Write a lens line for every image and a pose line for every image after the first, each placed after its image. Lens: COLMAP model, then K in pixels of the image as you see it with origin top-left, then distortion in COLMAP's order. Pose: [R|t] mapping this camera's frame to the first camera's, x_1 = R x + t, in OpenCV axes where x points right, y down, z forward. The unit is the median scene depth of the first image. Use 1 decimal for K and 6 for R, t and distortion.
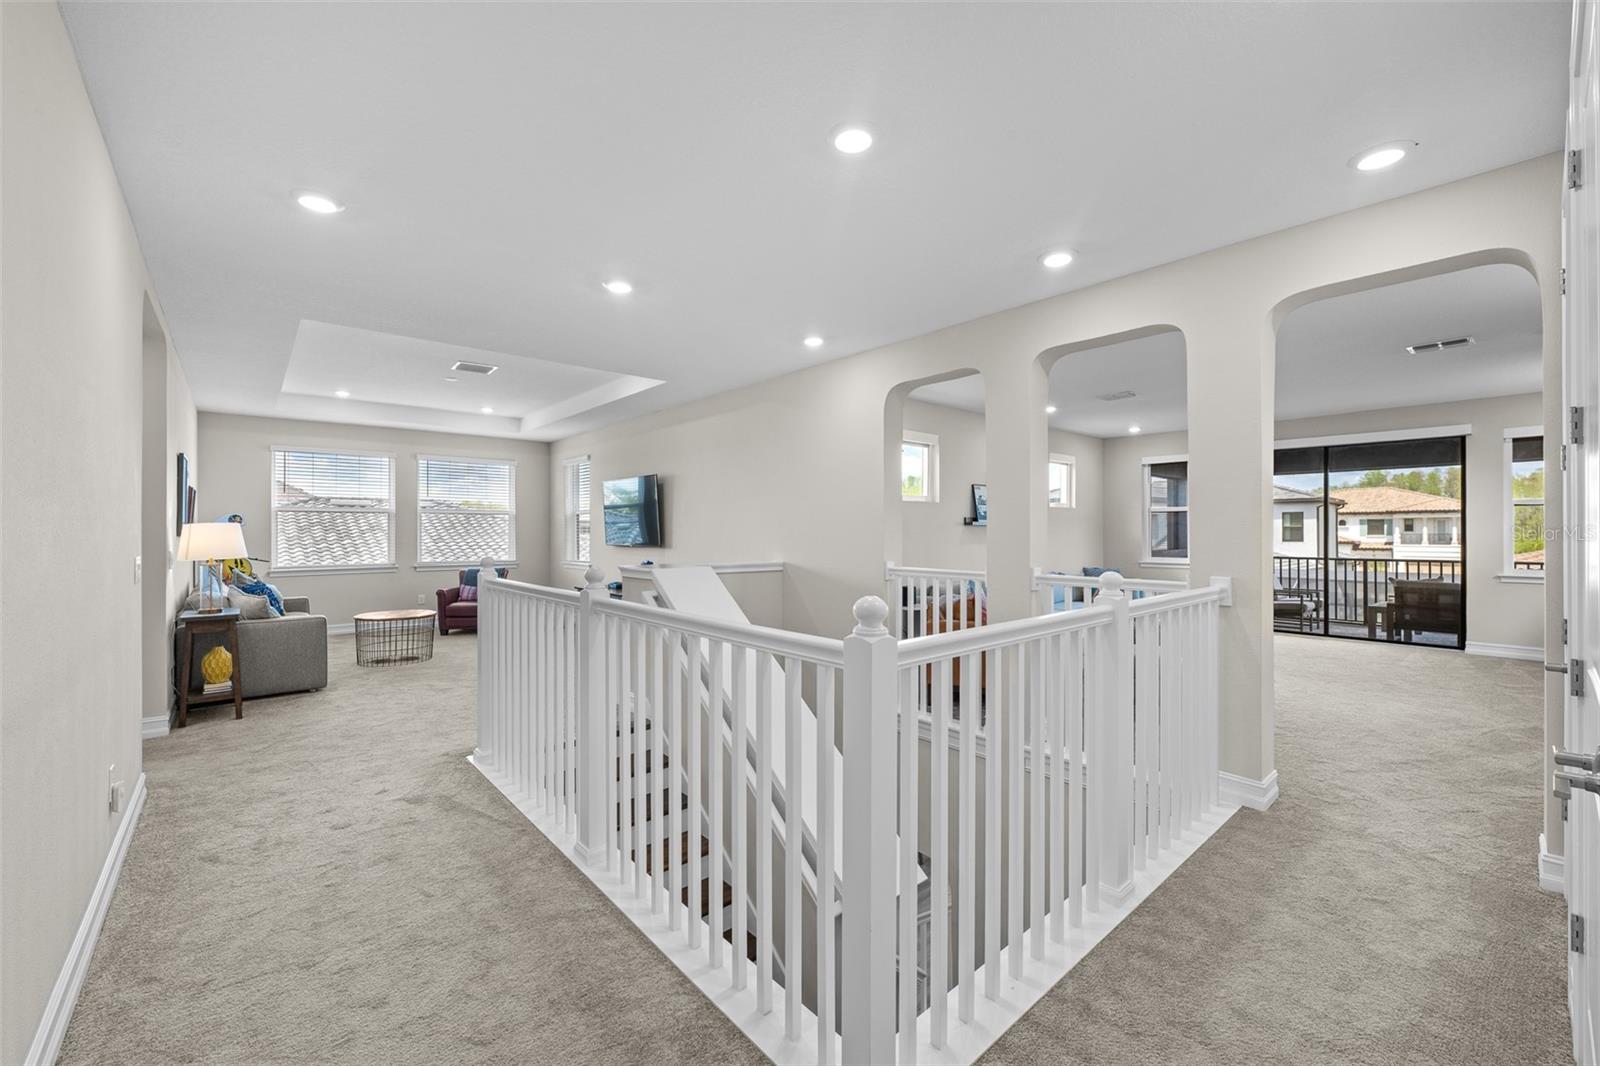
lens RADIAL K [[639.2, 0, 798.0], [0, 639.2, 525.4], [0, 0, 1]] dist [-0.002468, 0.000249]
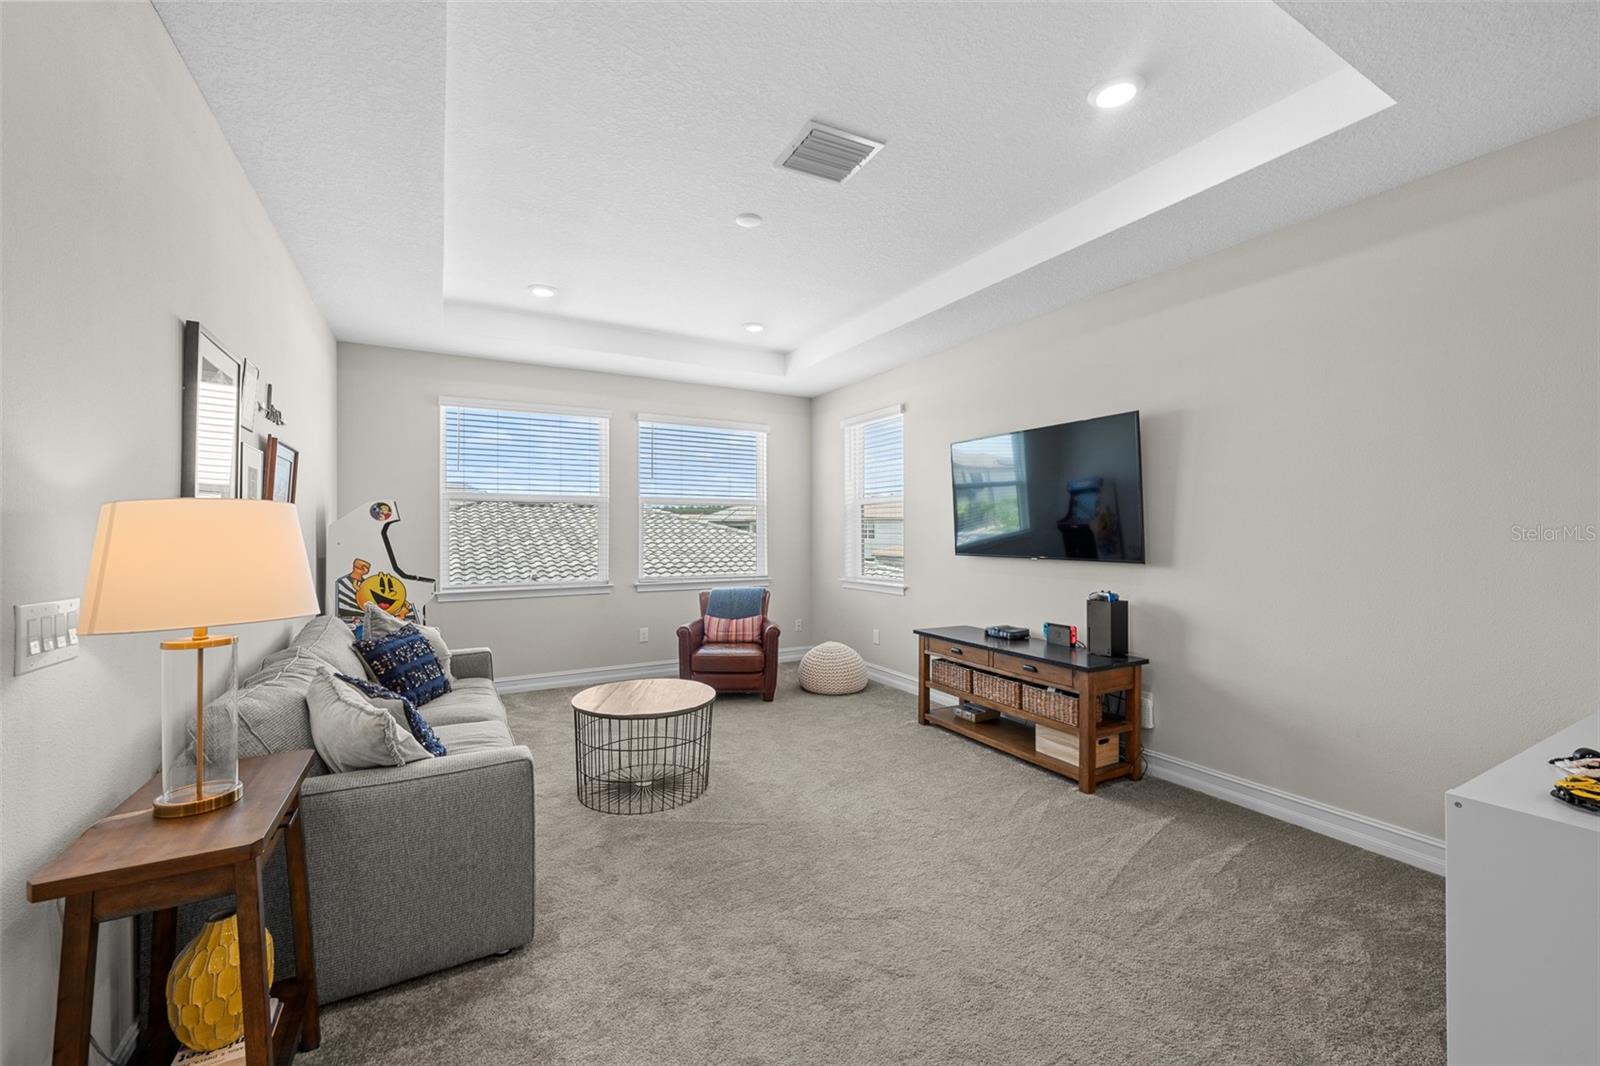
lens RADIAL K [[639.2, 0, 804.7], [0, 639.2, 530.6], [0, 0, 1]] dist [-0.002468, 0.000249]
pose [[0.980487, 0.000160, -0.196584, -0.240316], [0.001358, 0.999970, 0.007588, 0.002993], [0.196579, -0.007707, 0.980458, 0.314086]]
